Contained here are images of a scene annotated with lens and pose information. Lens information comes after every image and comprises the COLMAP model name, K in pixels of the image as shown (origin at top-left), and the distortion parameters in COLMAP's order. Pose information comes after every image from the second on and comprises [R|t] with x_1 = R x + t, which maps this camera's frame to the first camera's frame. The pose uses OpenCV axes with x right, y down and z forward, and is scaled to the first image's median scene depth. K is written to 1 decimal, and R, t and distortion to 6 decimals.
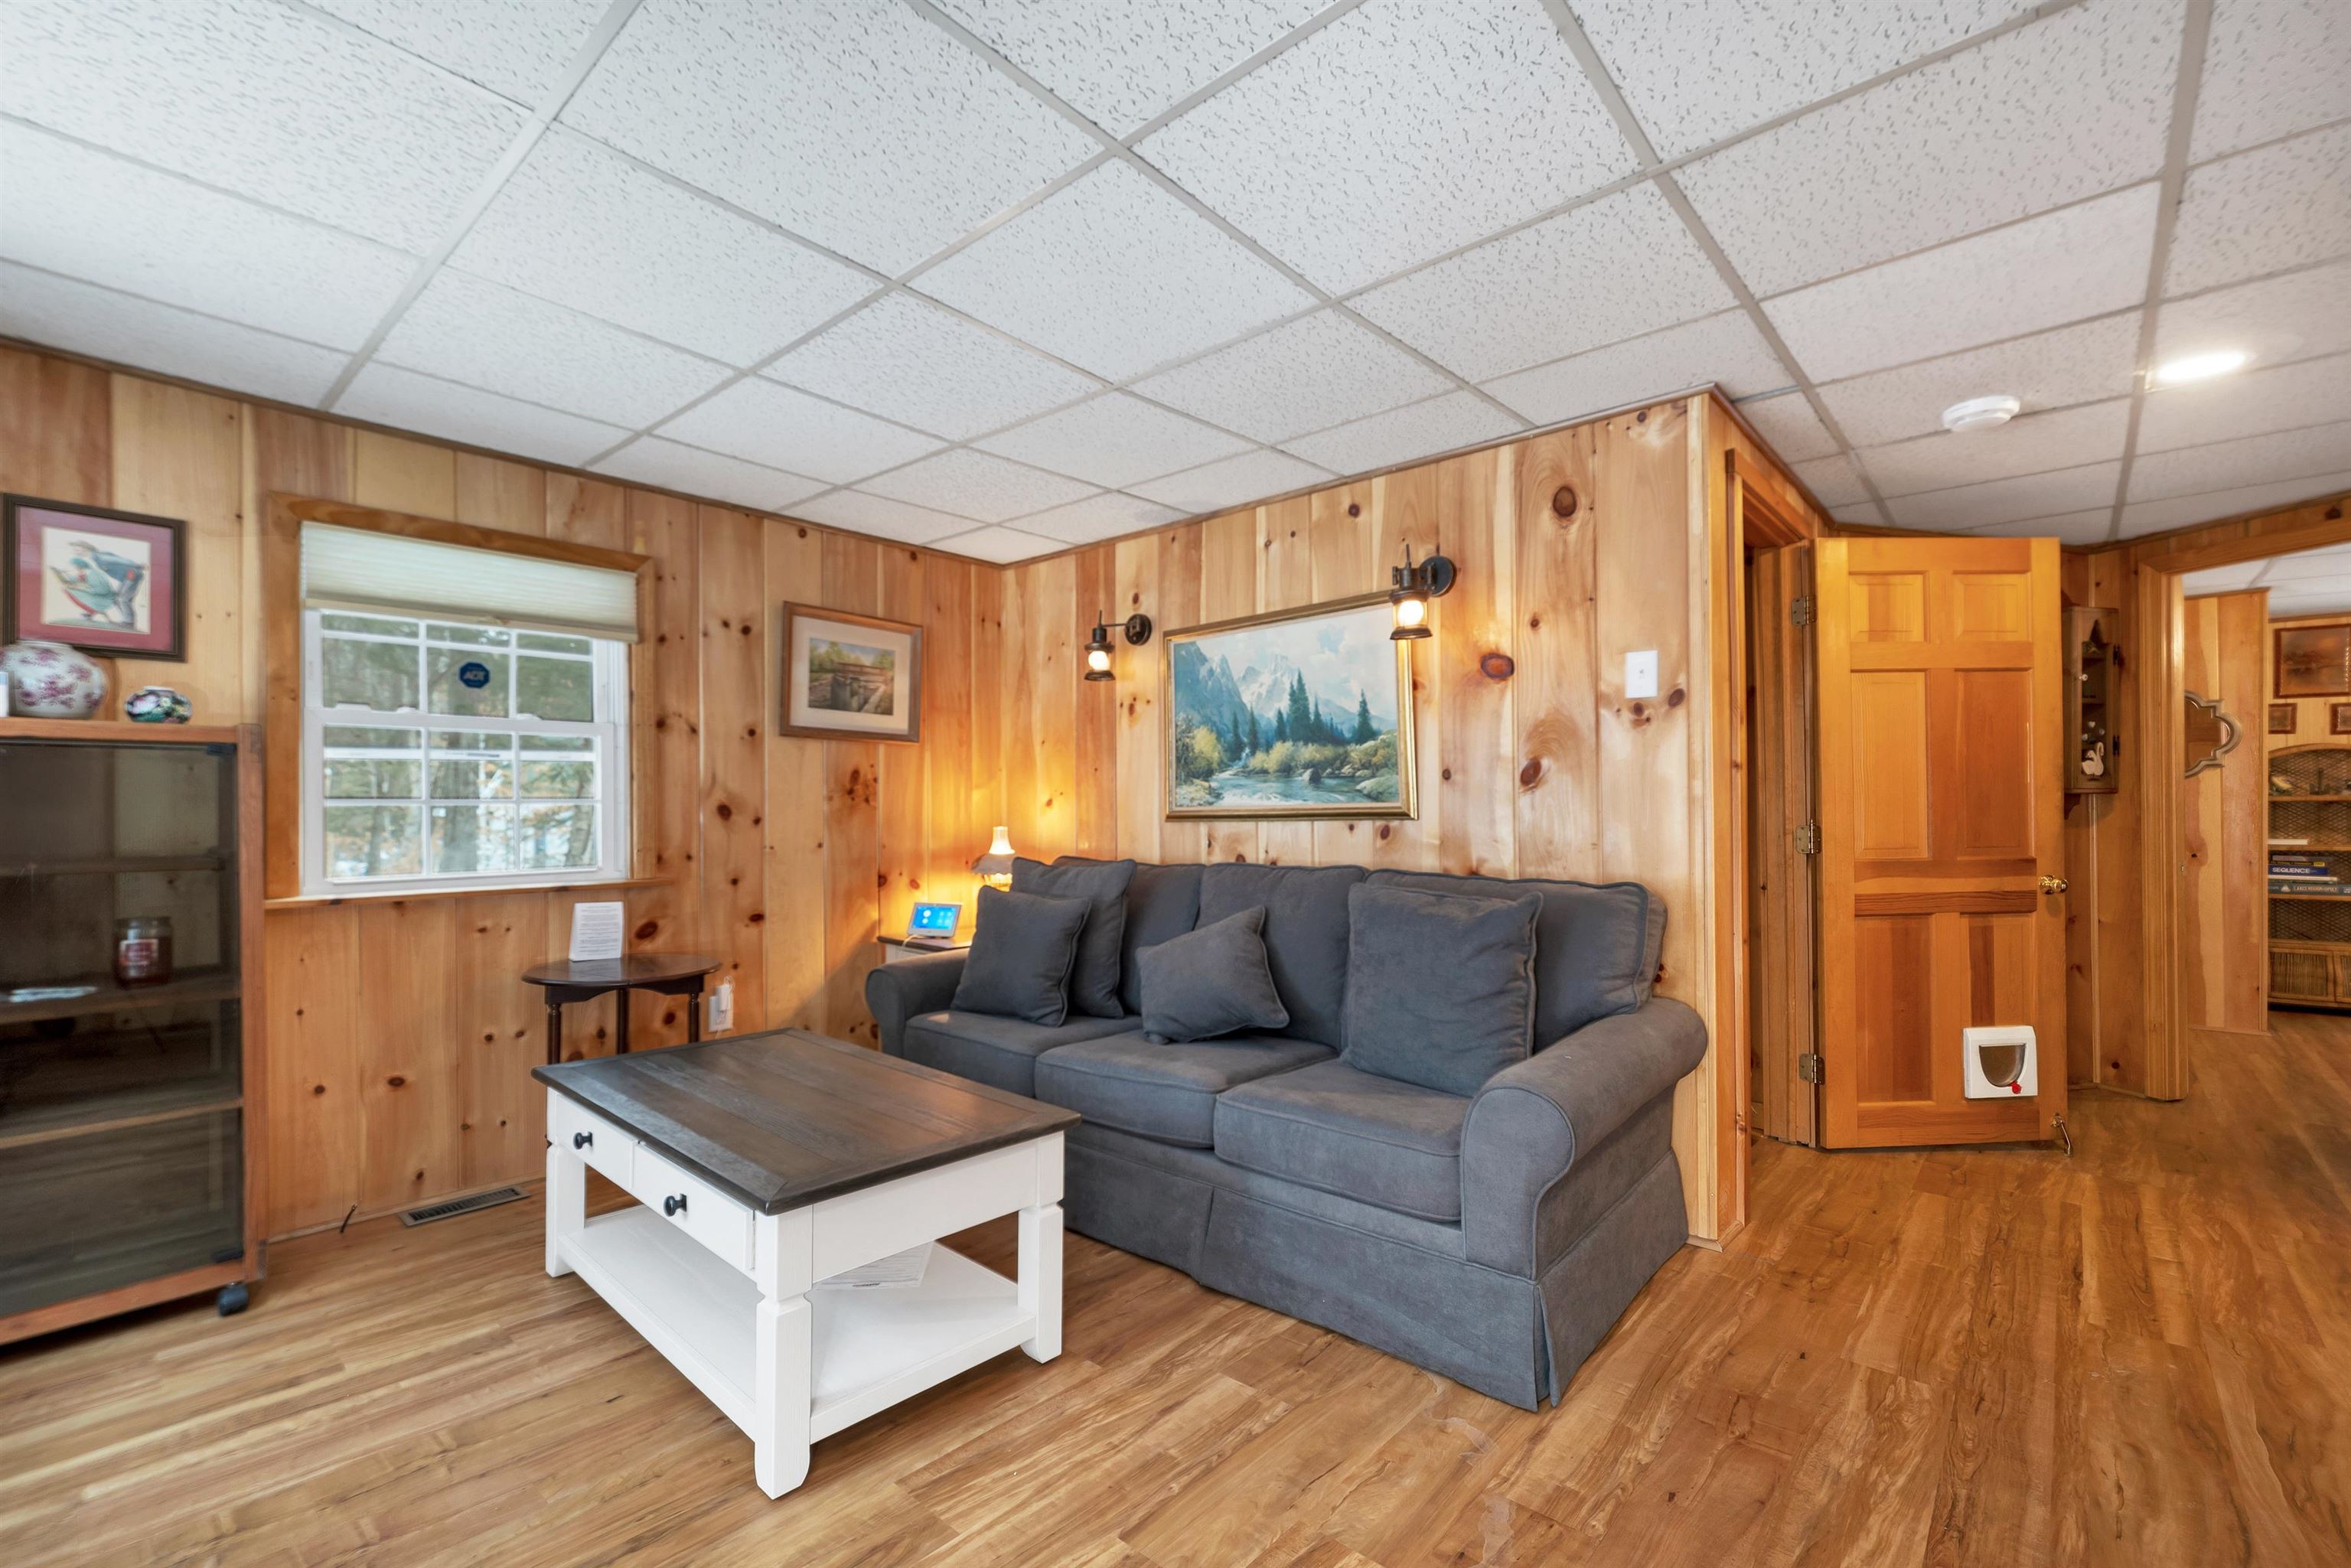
lens RADIAL K [[1009.0, 0, 1167.9], [0, 1009.0, 807.4], [0, 0, 1]] dist [0.007431, -0.000784]
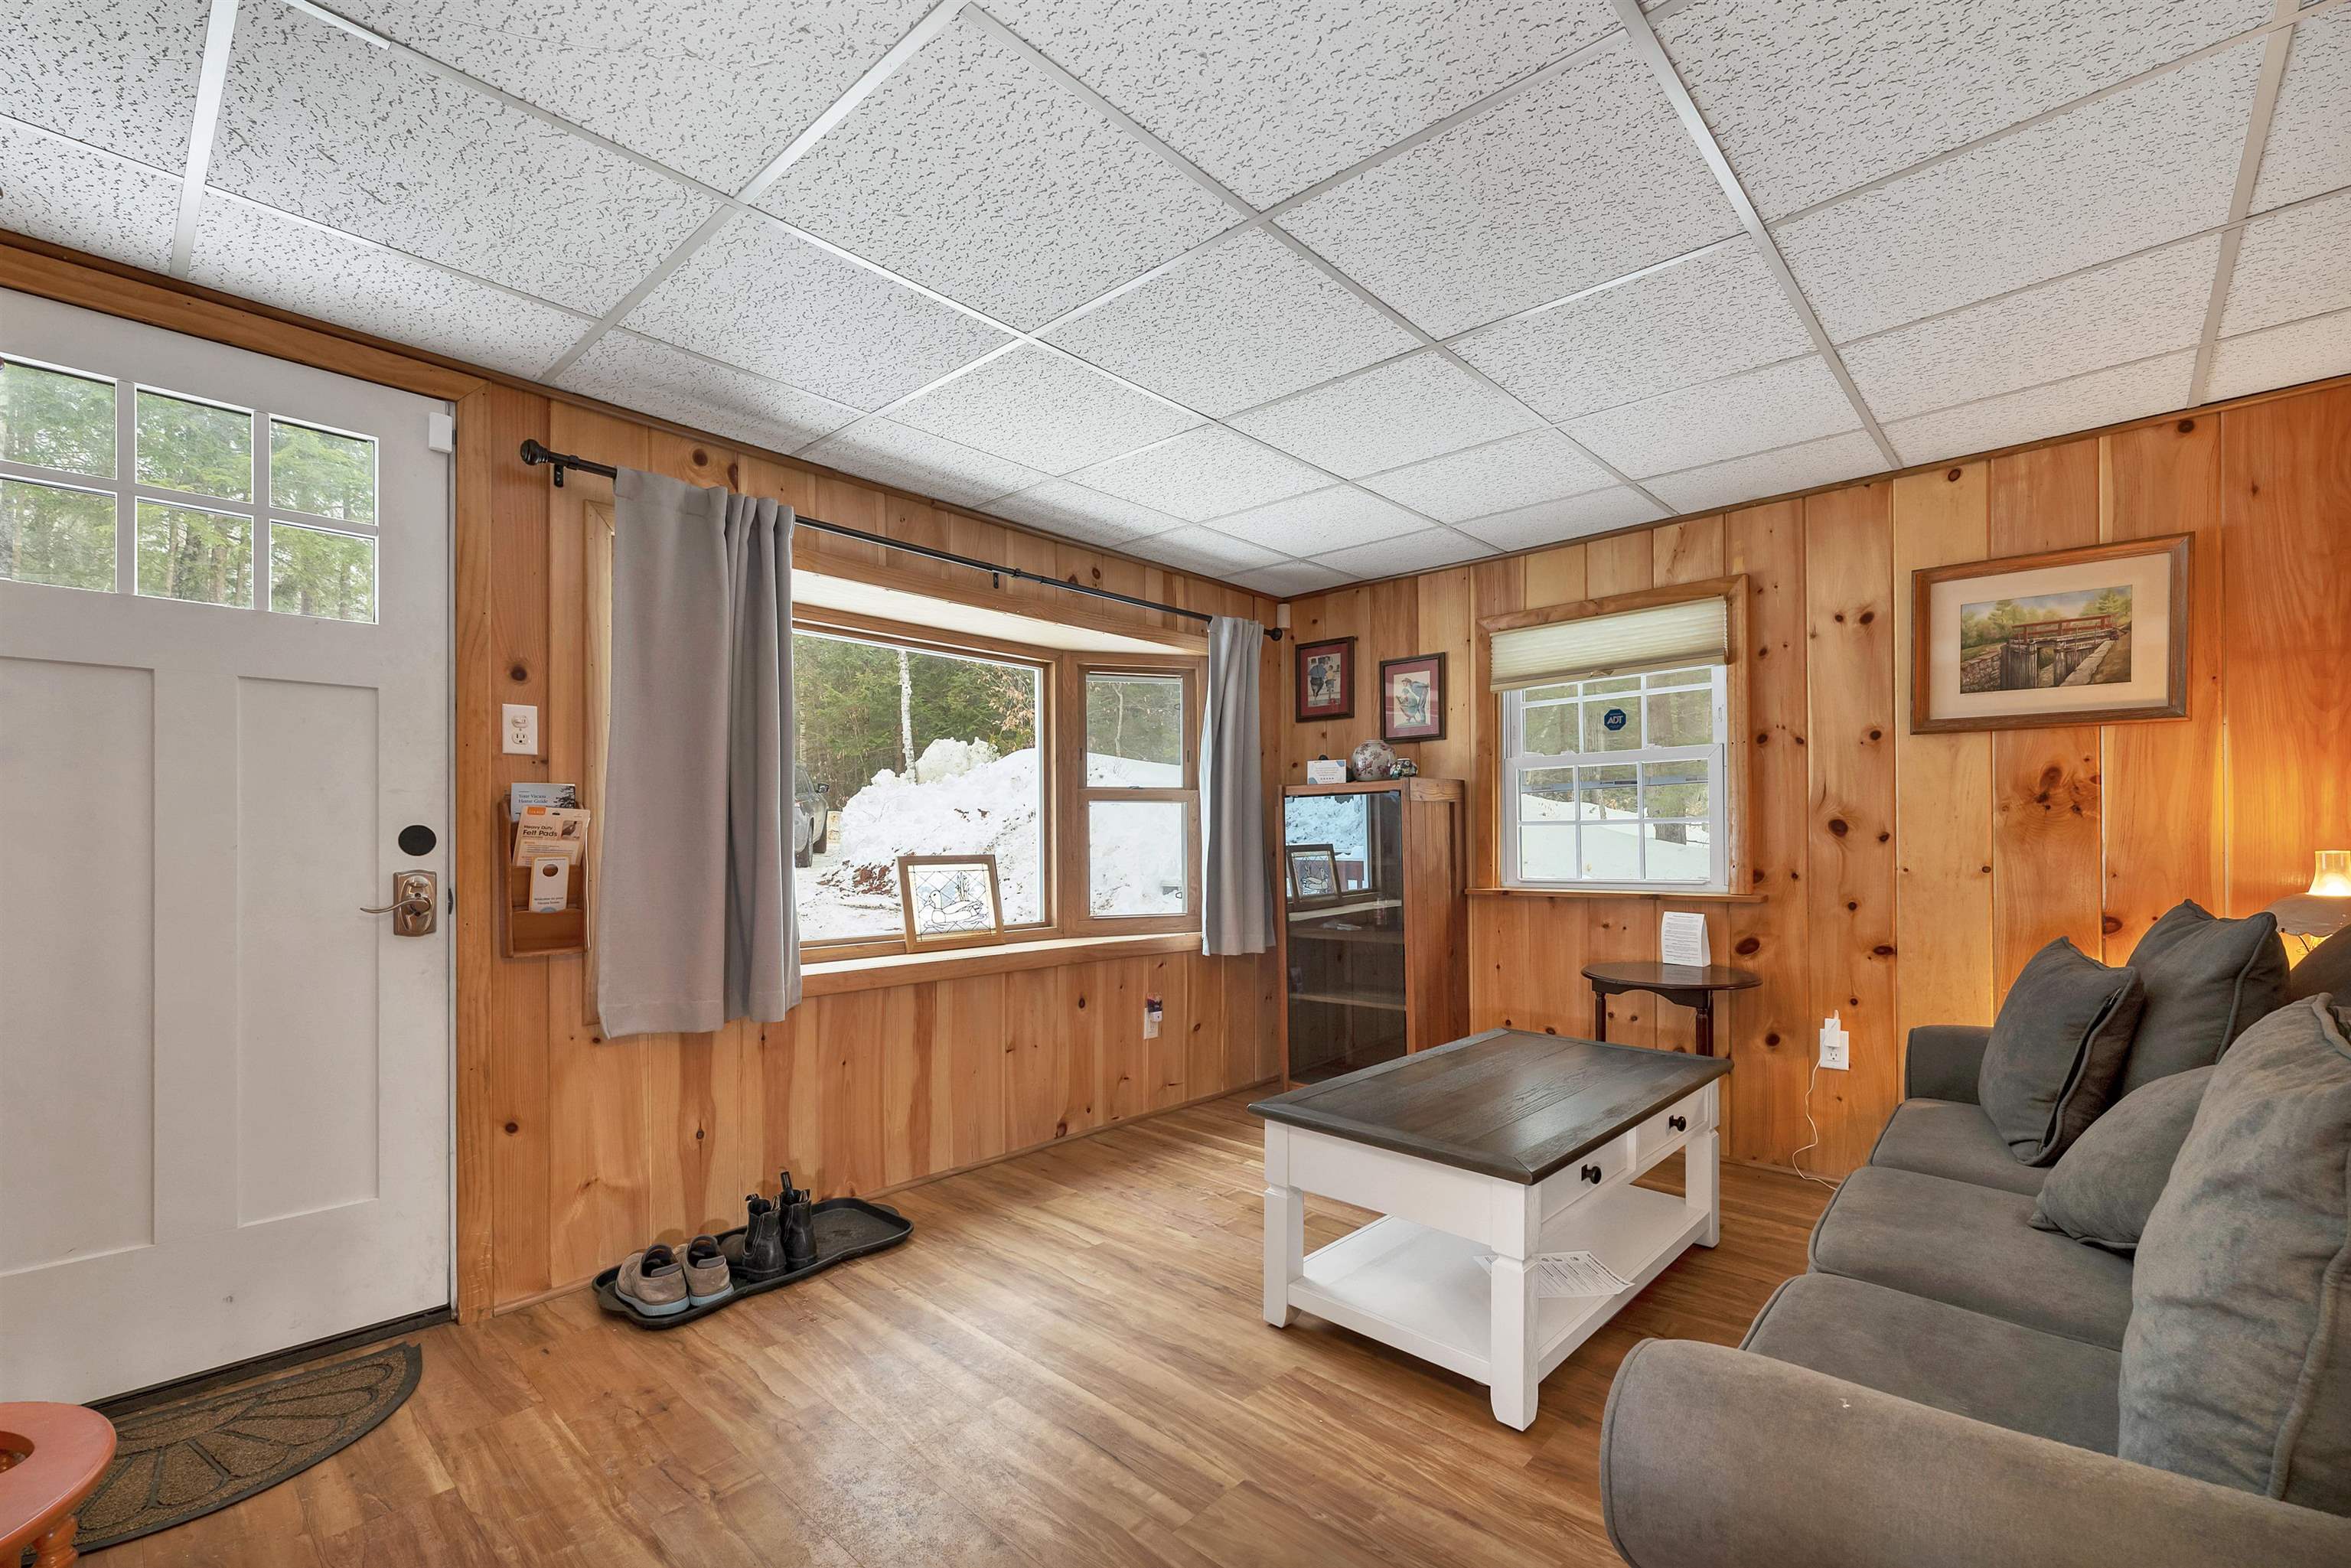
lens RADIAL K [[1009.0, 0, 1165.8], [0, 1009.0, 834.0], [0, 0, 1]] dist [0.007431, -0.000784]
pose [[-0.019742, -0.001484, -0.999804, 0.501619], [0.012755, 0.999917, -0.001736, 0.004266], [0.999724, -0.012787, -0.019721, 0.442730]]
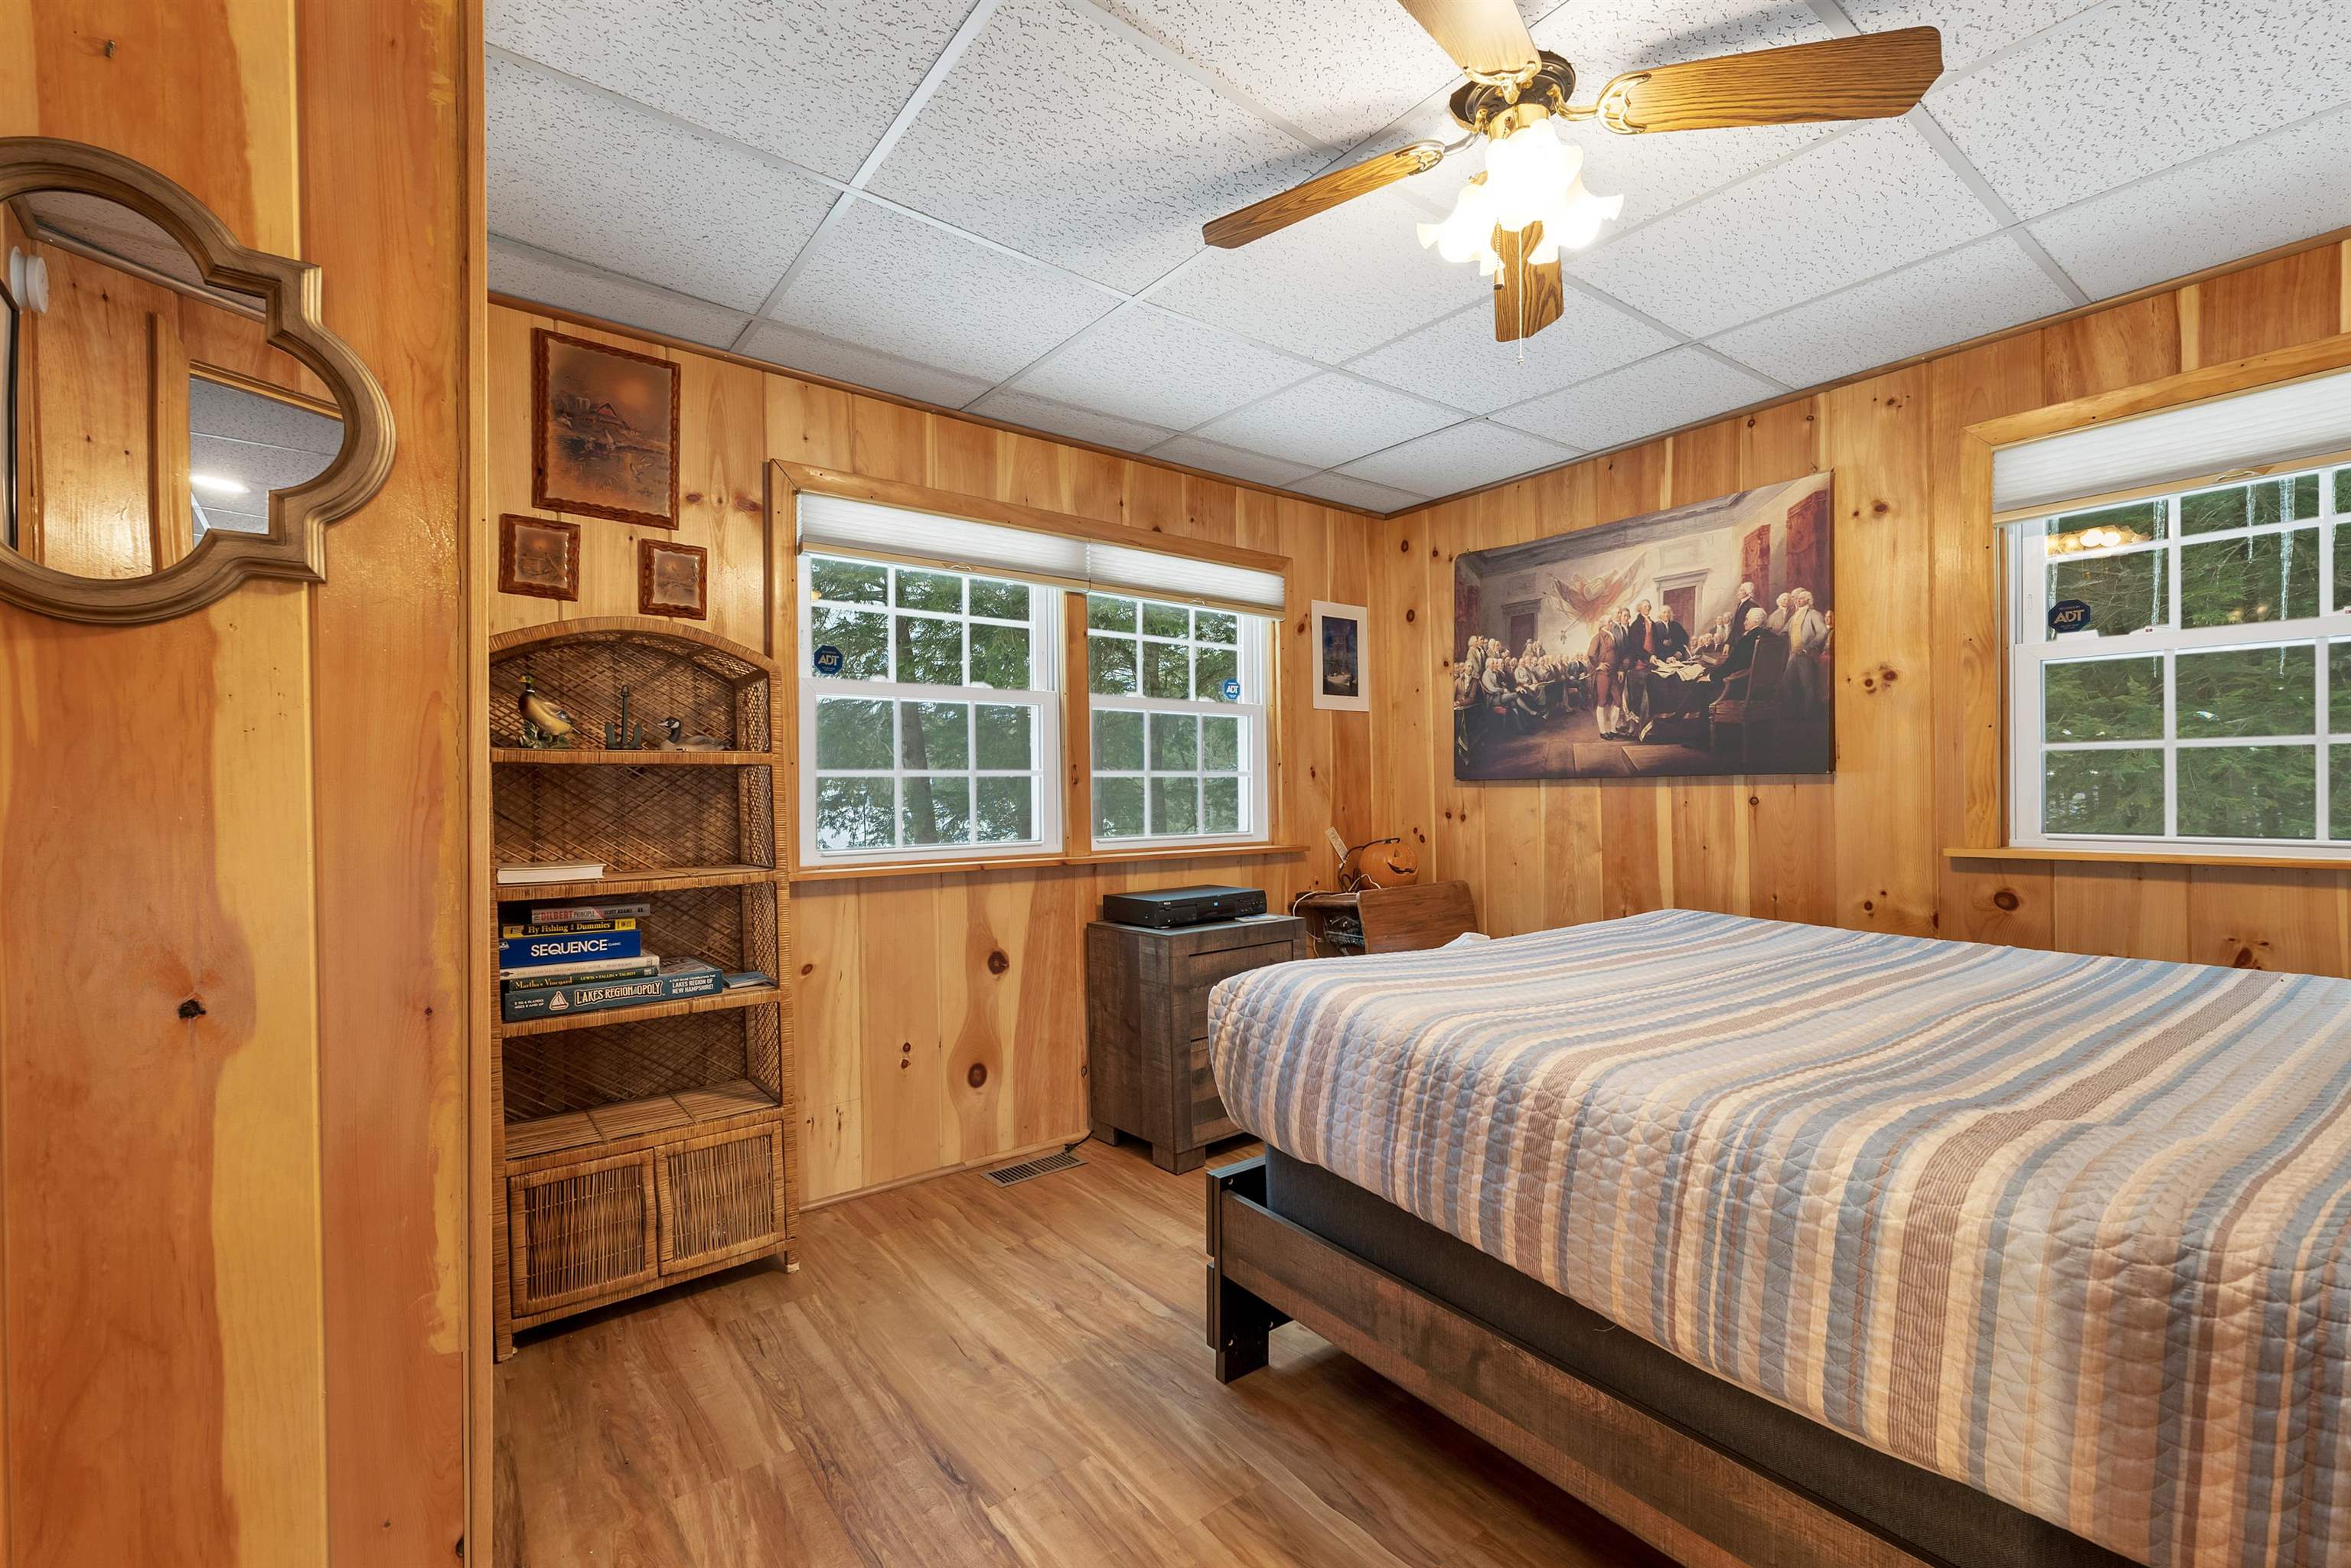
lens RADIAL K [[1009.0, 0, 1169.6], [0, 1009.0, 796.9], [0, 0, 1]] dist [0.007431, -0.000784]
pose [[0.203849, -0.005921, 0.978984, 0.250459], [0.003635, 0.999979, 0.005291, 0.001448], [-0.978996, 0.002480, 0.203866, 0.225871]]
